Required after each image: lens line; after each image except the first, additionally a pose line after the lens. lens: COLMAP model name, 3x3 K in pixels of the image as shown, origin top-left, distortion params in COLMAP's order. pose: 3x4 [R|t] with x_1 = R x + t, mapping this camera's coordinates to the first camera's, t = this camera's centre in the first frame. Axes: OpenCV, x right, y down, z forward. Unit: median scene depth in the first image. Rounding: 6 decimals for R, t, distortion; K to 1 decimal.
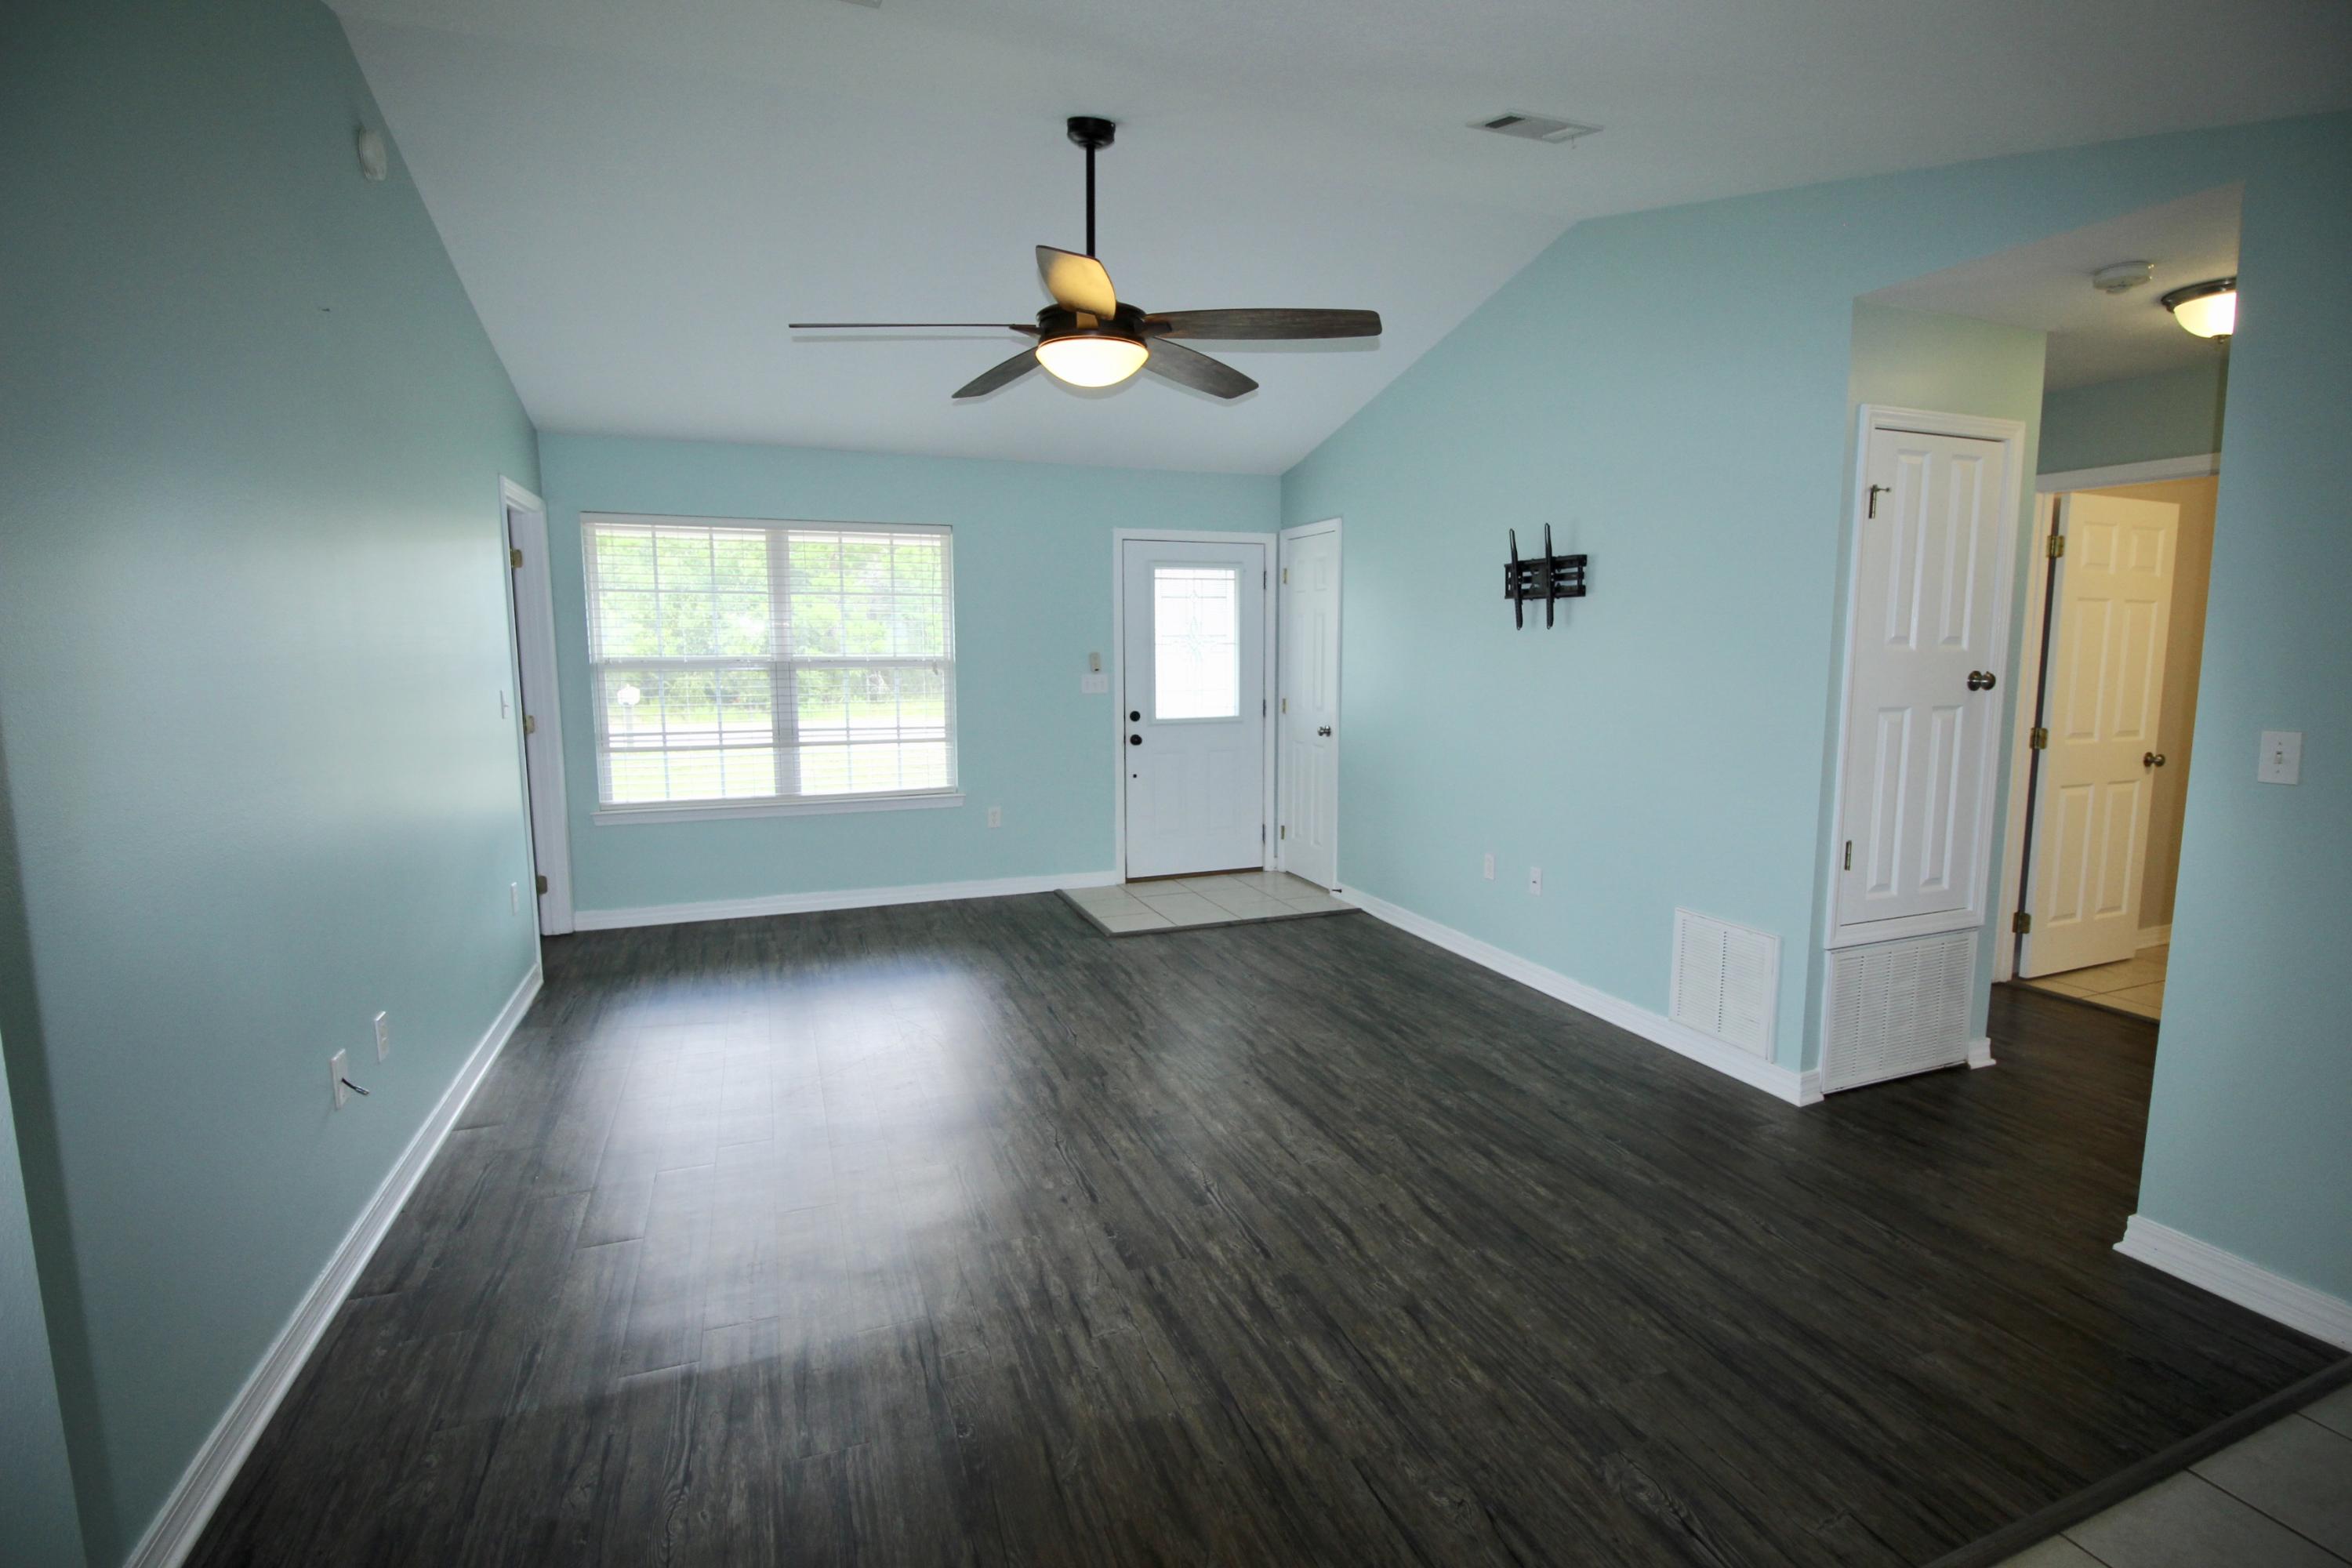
lens RADIAL K [[1089.5, 0, 1182.8], [0, 1089.5, 769.2], [0, 0, 1]] dist [-0.002225, -0.012140]
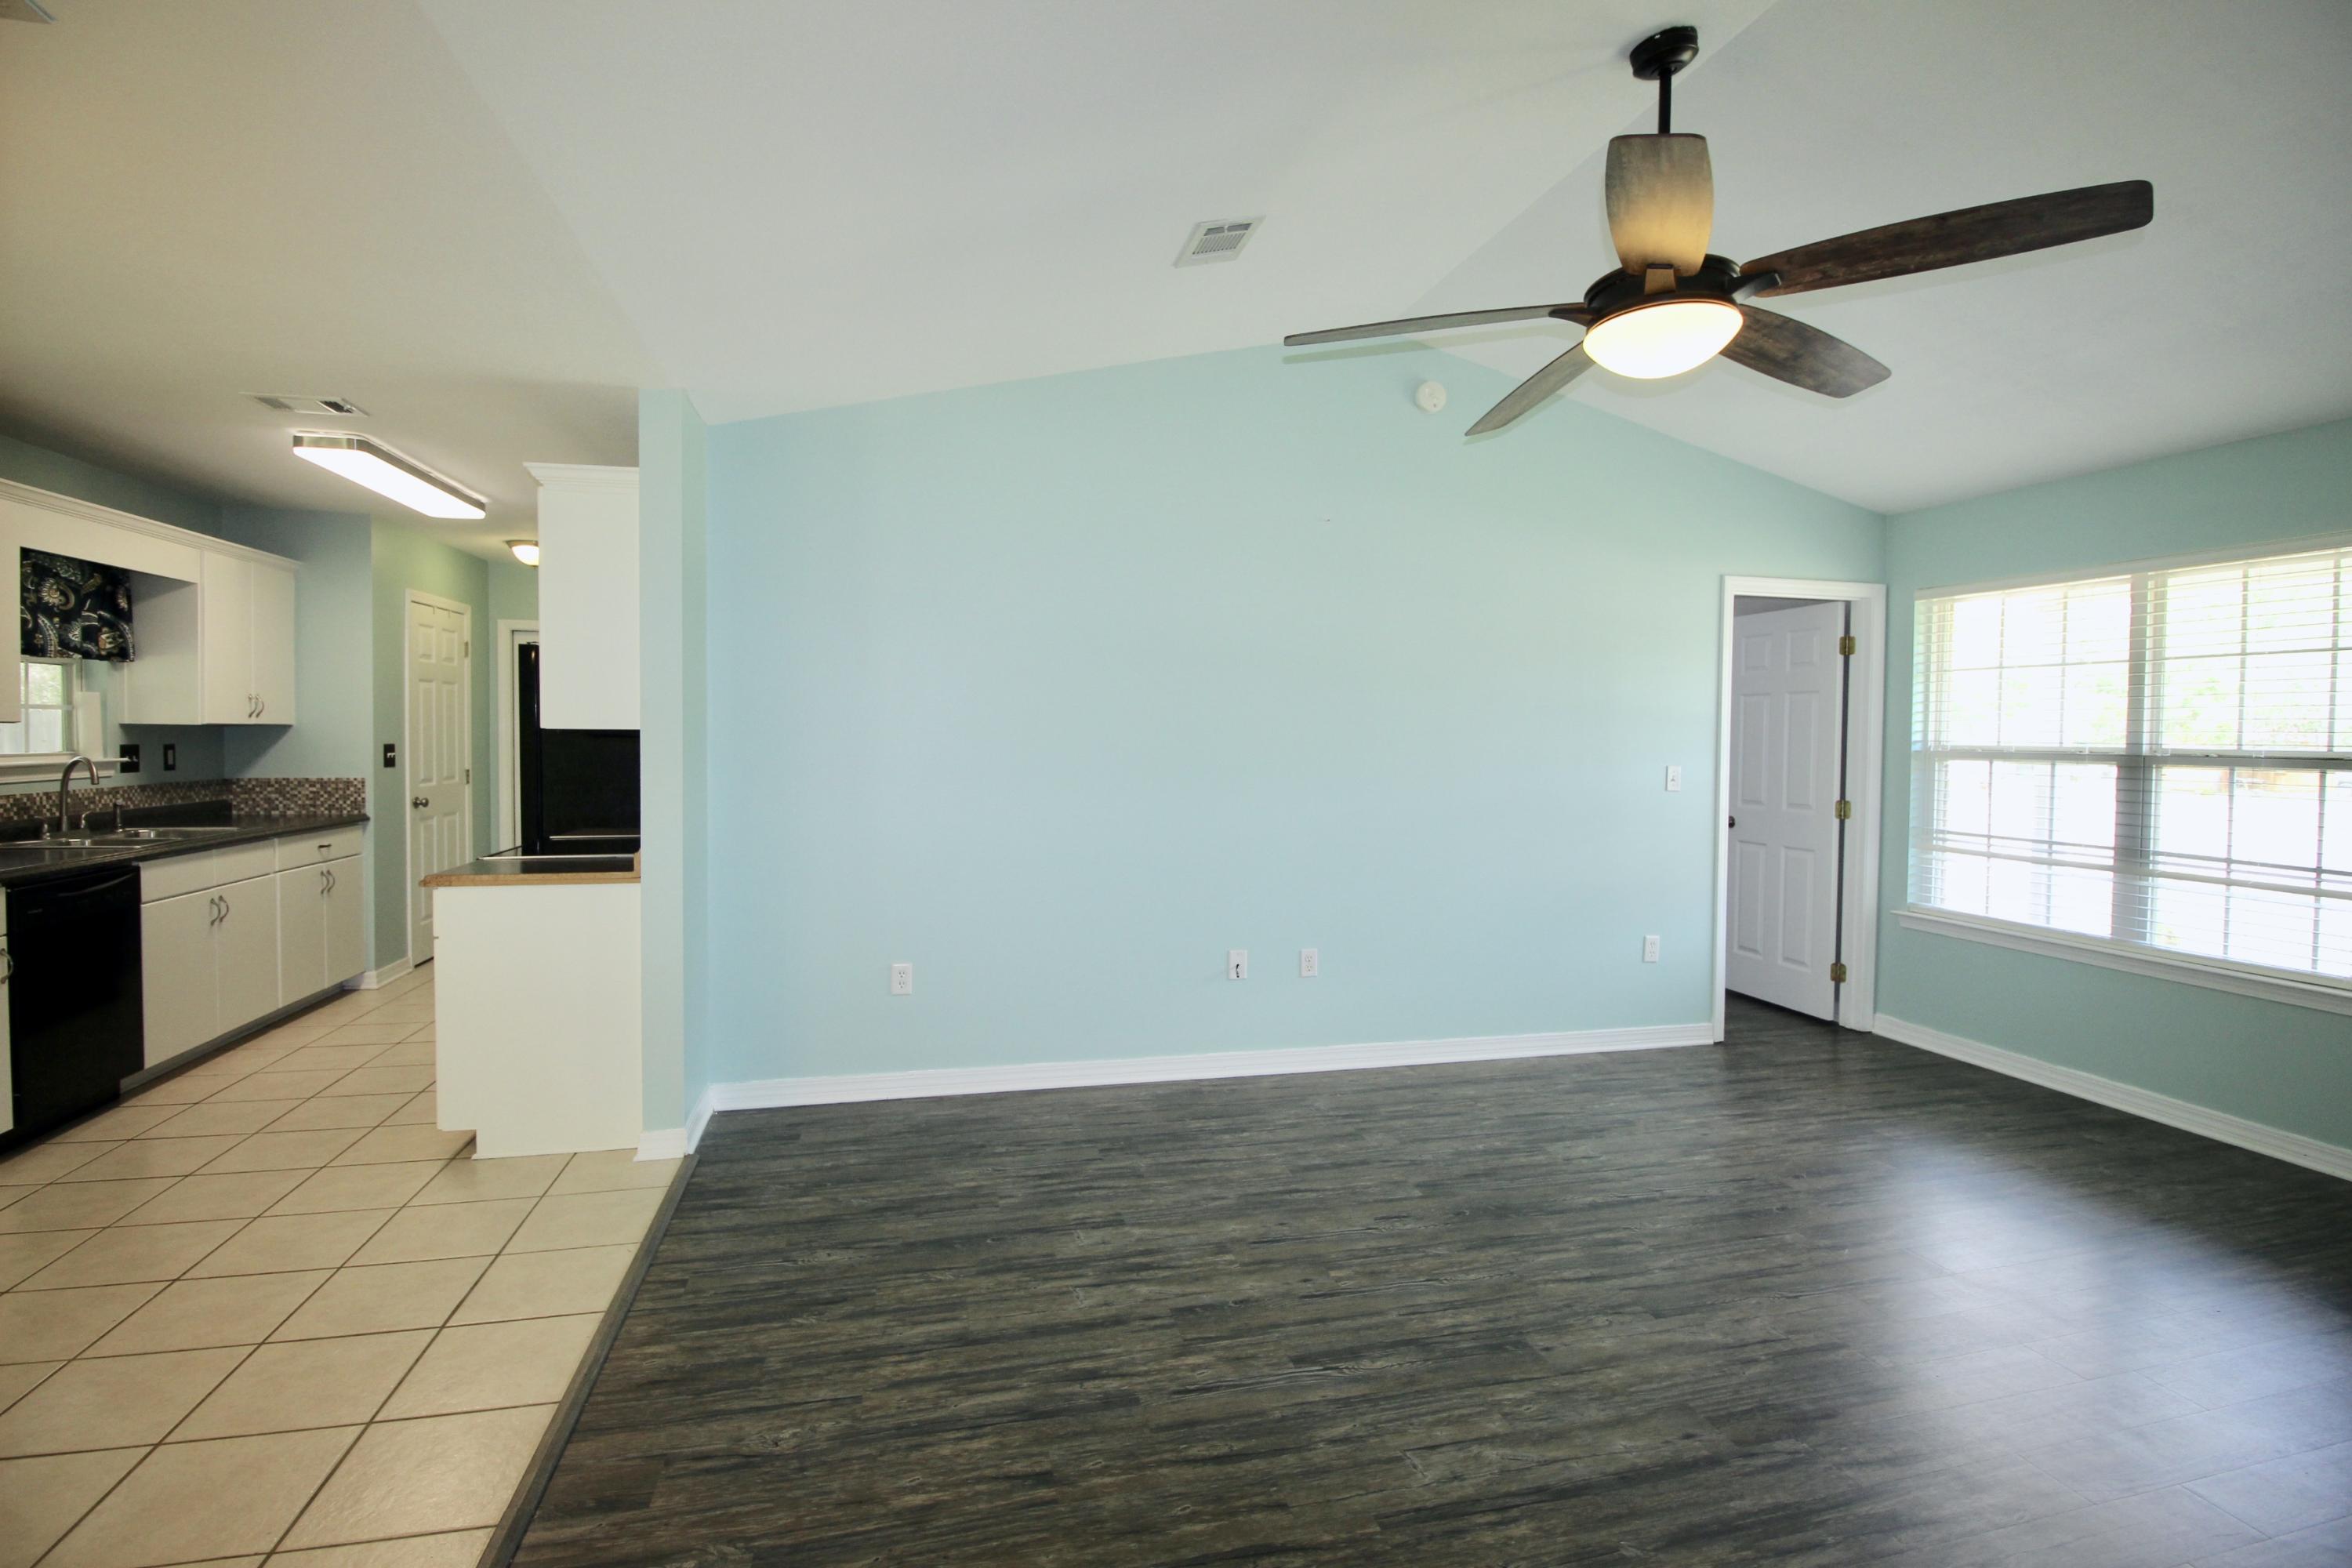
lens RADIAL K [[1089.5, 0, 1182.8], [0, 1089.5, 769.2], [0, 0, 1]] dist [-0.002225, -0.012140]
pose [[-0.121533, 0.029622, -0.992145, 0.567925], [-0.129227, 0.990575, 0.045405, -0.055790], [0.984139, 0.133730, -0.116560, 0.631901]]
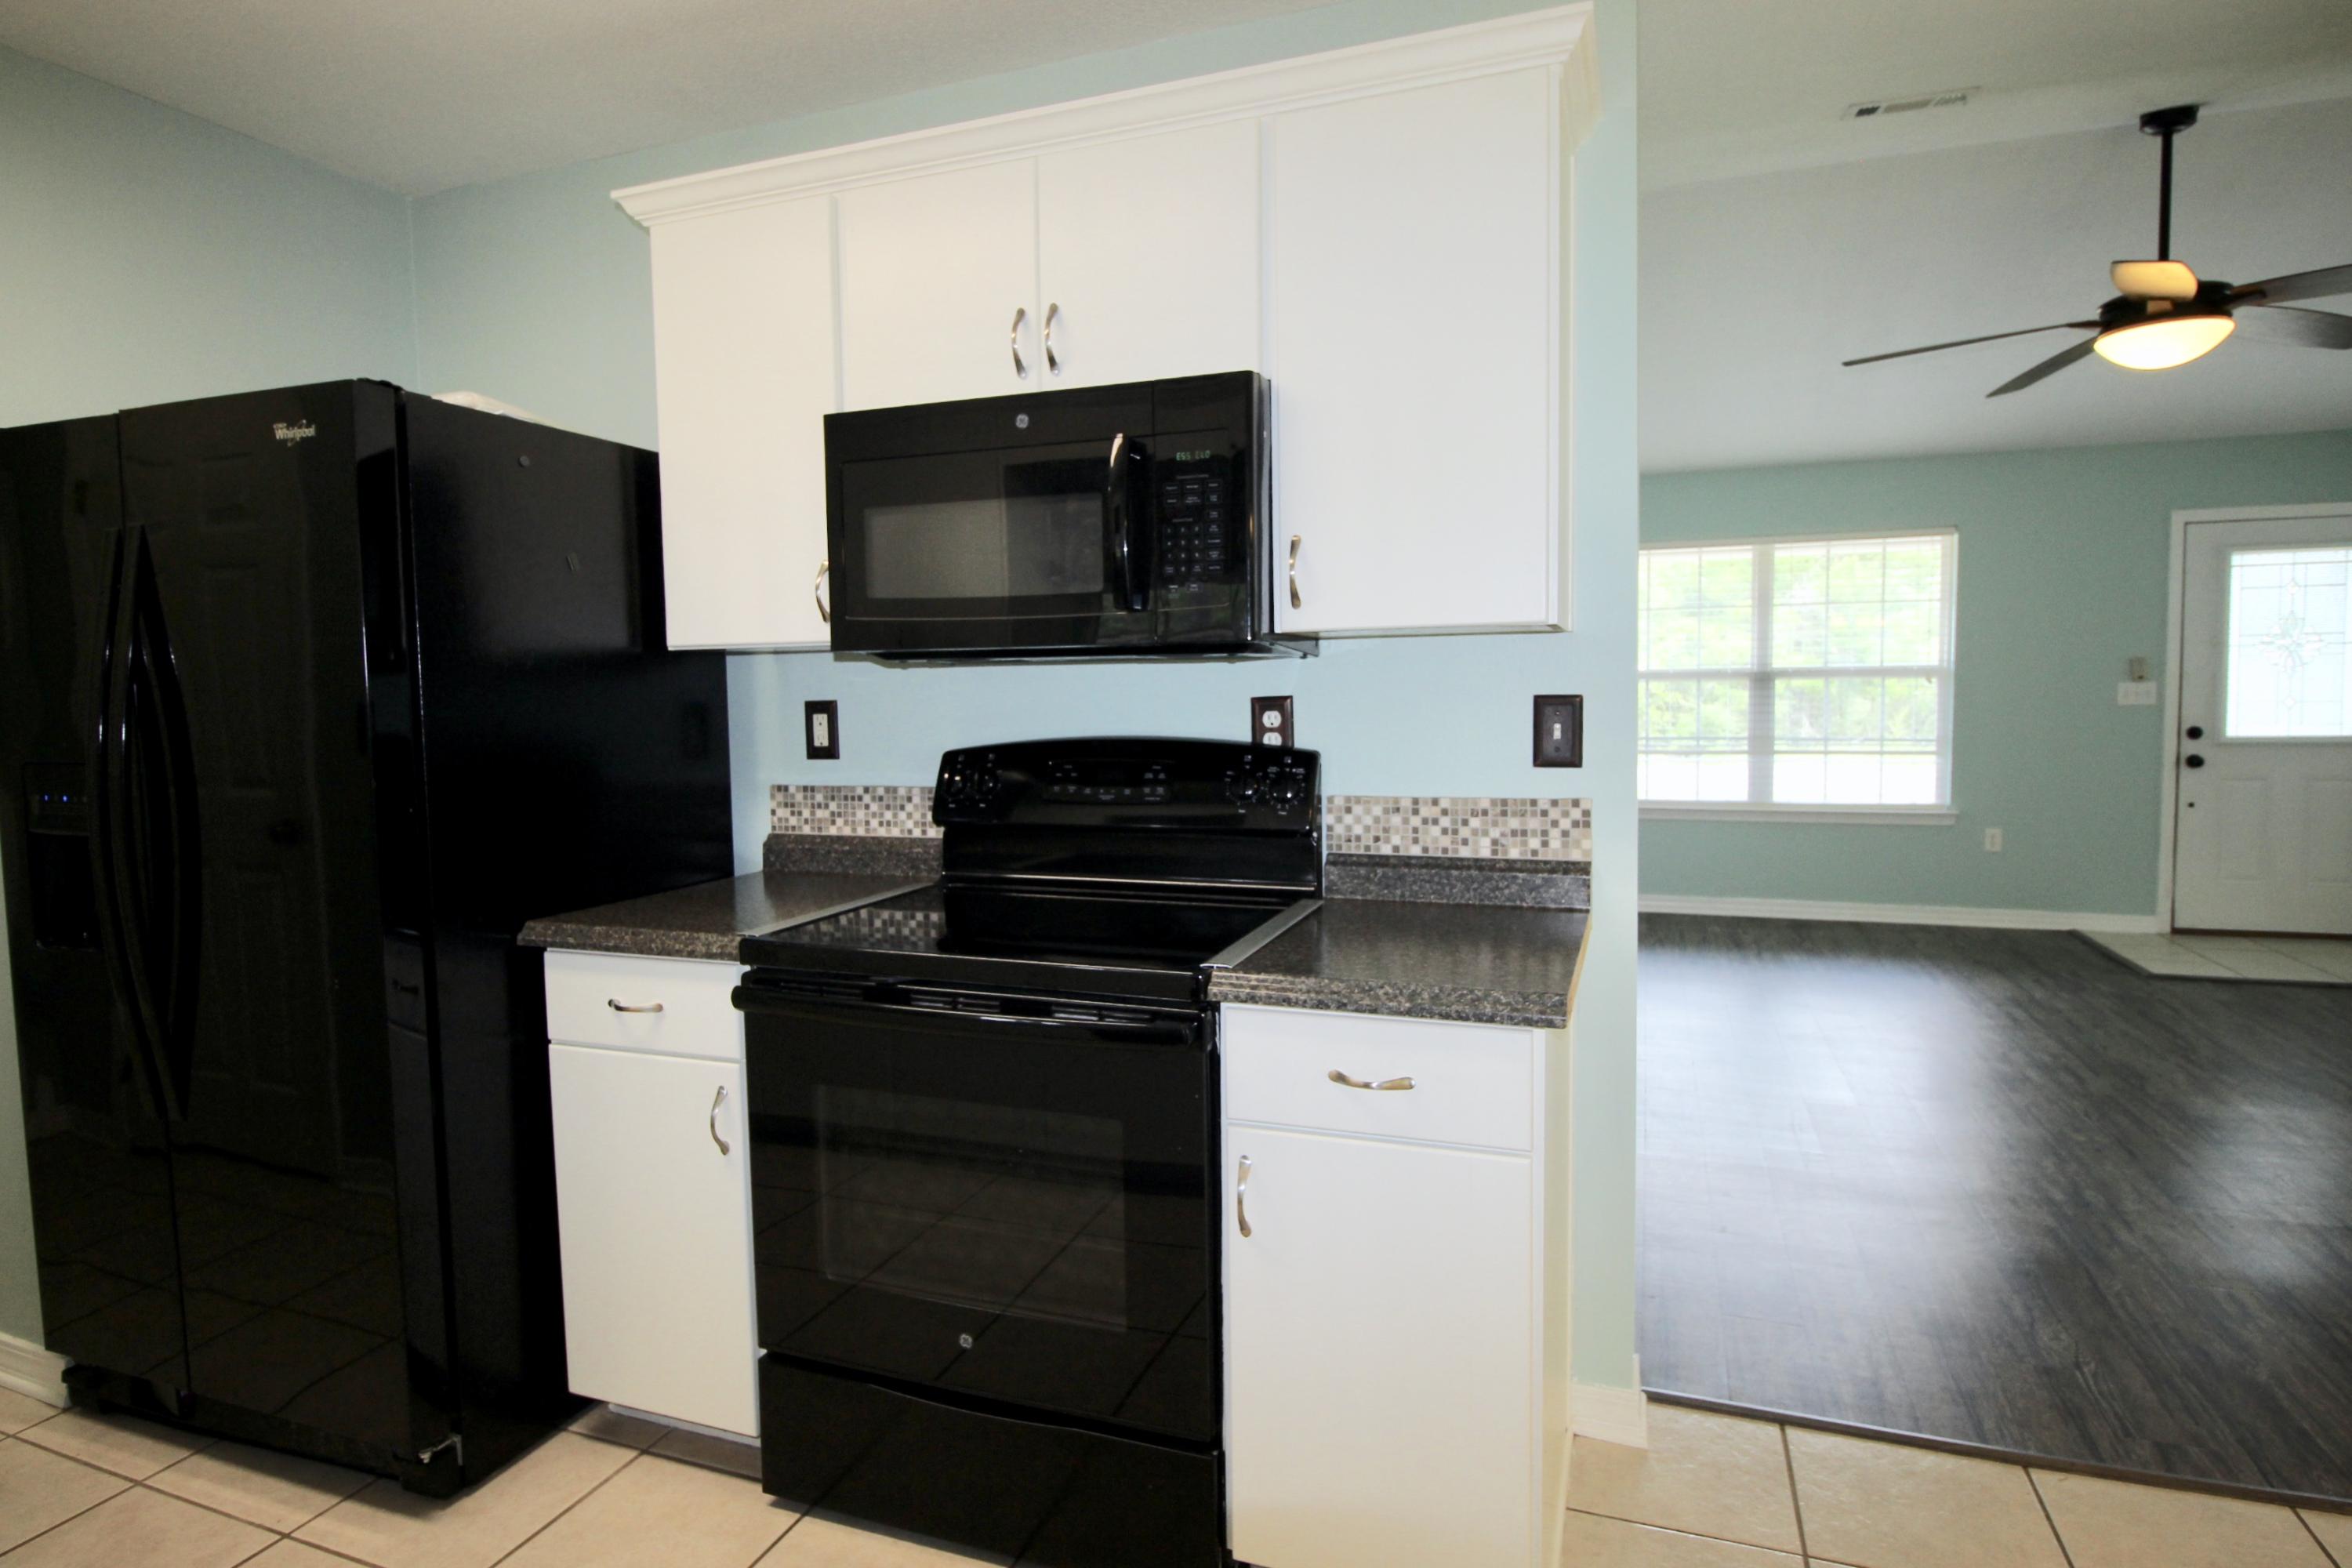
lens RADIAL K [[1238.1, 0, 1184.2], [0, 1238.1, 772.3], [0, 0, 1]] dist [0.004485, -0.016337]
pose [[0.749106, 0.033375, -0.661609, 0.003086], [-0.063559, 0.997744, -0.021633, 0.077247], [0.659394, 0.058257, 0.749537, -0.324120]]
